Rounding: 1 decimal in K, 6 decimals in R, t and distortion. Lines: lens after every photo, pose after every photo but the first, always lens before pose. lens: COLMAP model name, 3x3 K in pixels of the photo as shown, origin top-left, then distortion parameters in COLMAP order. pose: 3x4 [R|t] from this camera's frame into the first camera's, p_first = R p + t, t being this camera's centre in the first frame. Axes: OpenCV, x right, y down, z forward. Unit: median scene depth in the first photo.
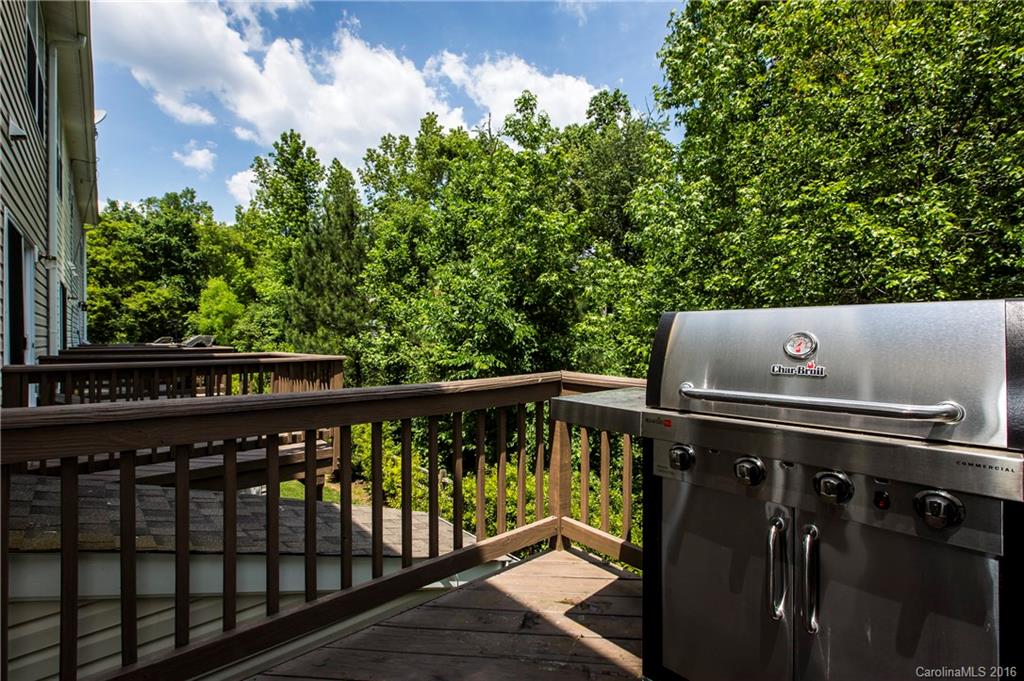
lens RADIAL K [[458.1, 0, 511.6], [0, 458.1, 337.1], [0, 0, 1]] dist [0.013017, -0.009864]
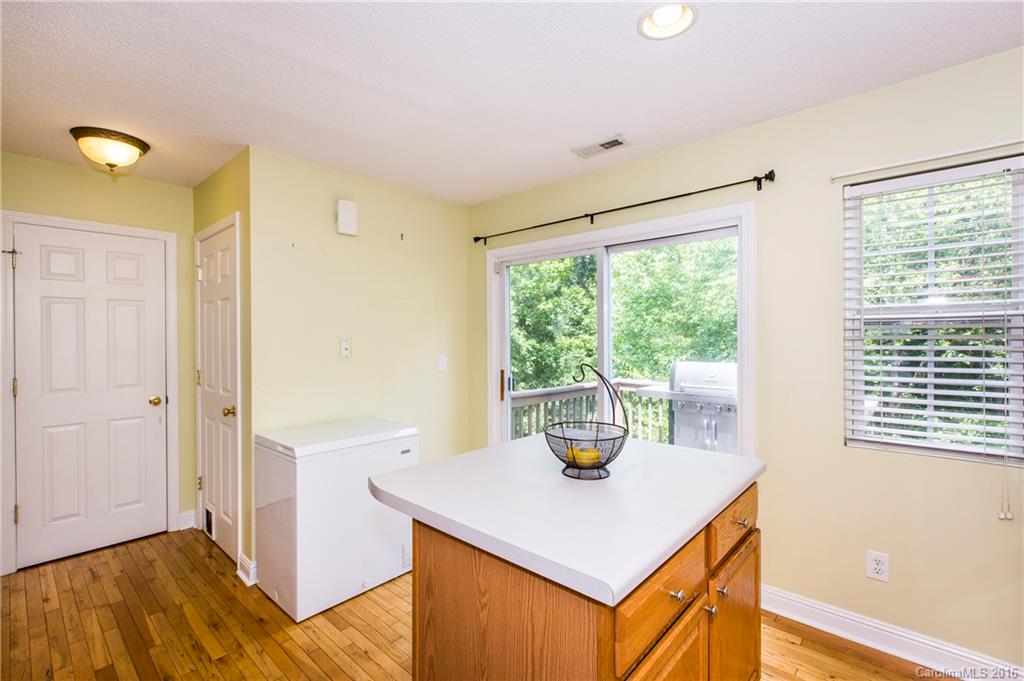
lens RADIAL K [[458.1, 0, 511.6], [0, 458.1, 337.1], [0, 0, 1]] dist [0.013017, -0.009864]
pose [[0.991895, 0.003592, 0.127011, -0.939705], [-0.003419, 0.999993, -0.001585, -0.167148], [-0.127015, 0.001138, 0.991900, -1.593720]]
